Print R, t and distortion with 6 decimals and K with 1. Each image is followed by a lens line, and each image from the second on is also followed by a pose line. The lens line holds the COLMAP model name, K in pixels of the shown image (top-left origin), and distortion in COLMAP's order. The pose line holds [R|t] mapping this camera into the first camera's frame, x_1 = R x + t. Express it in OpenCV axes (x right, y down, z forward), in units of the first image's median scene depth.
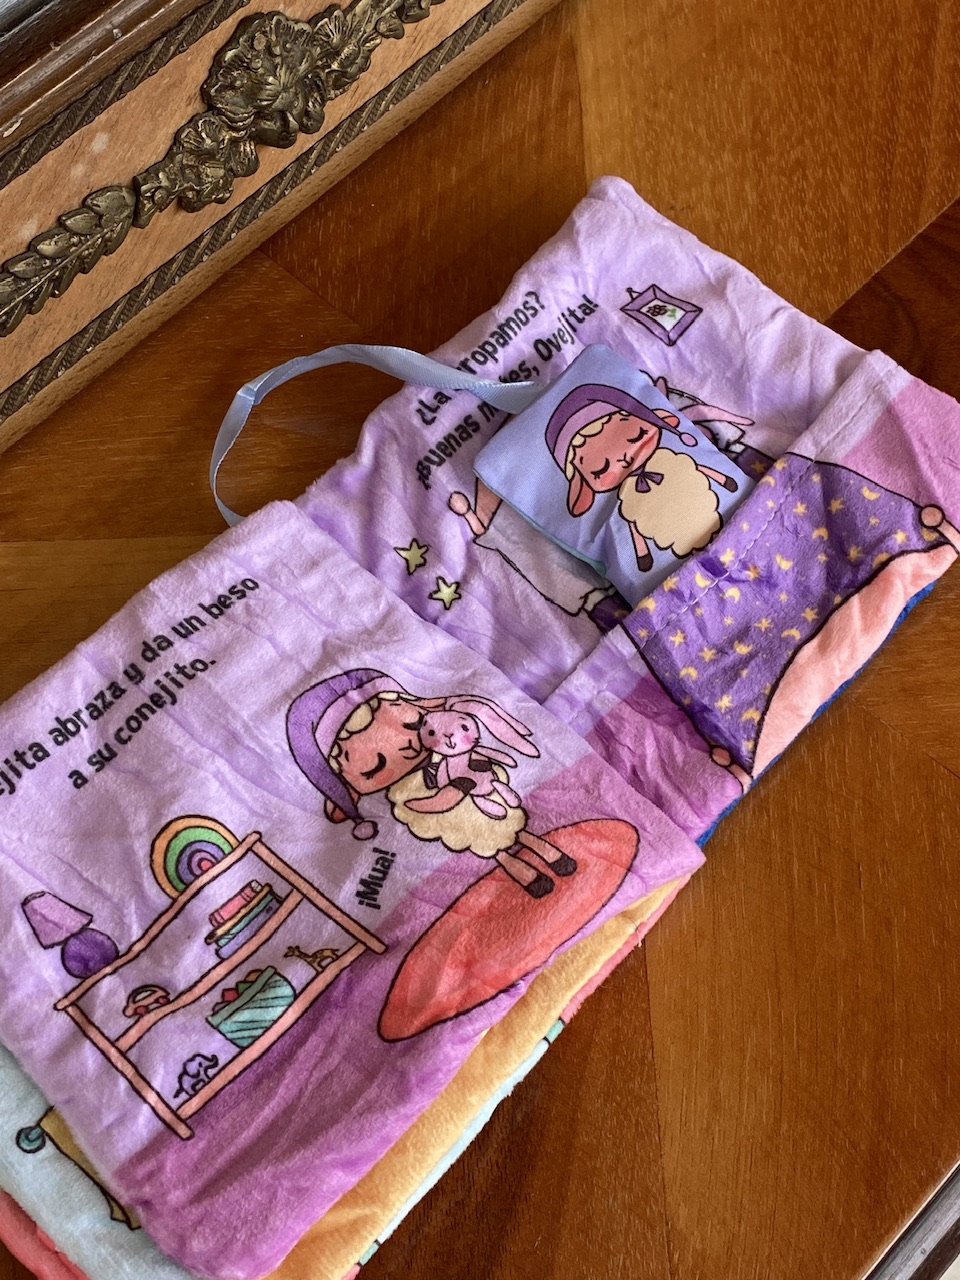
lens RADIAL K [[1846.2, 0, 480.0], [0, 1846.2, 640.0], [0, 0, 1]] dist [0.265298, -0.935396]
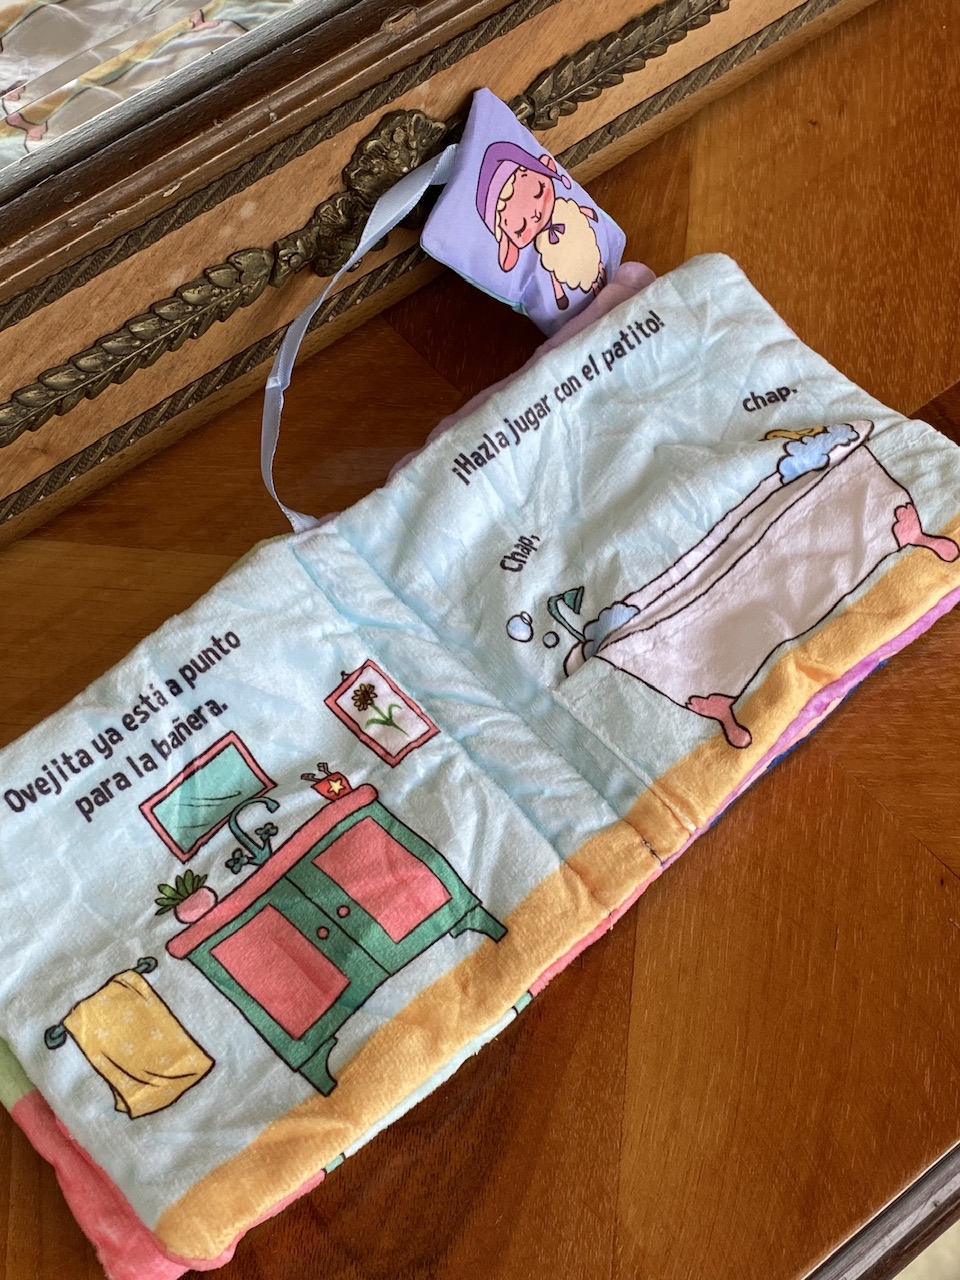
lens RADIAL K [[1846.2, 0, 480.0], [0, 1846.2, 640.0], [0, 0, 1]] dist [0.265298, -0.935396]
pose [[0.989976, 0.121772, -0.071550, 0.049608], [-0.124212, 0.991781, -0.030688, 0.011729], [0.067225, 0.039268, 0.996965, -0.111221]]
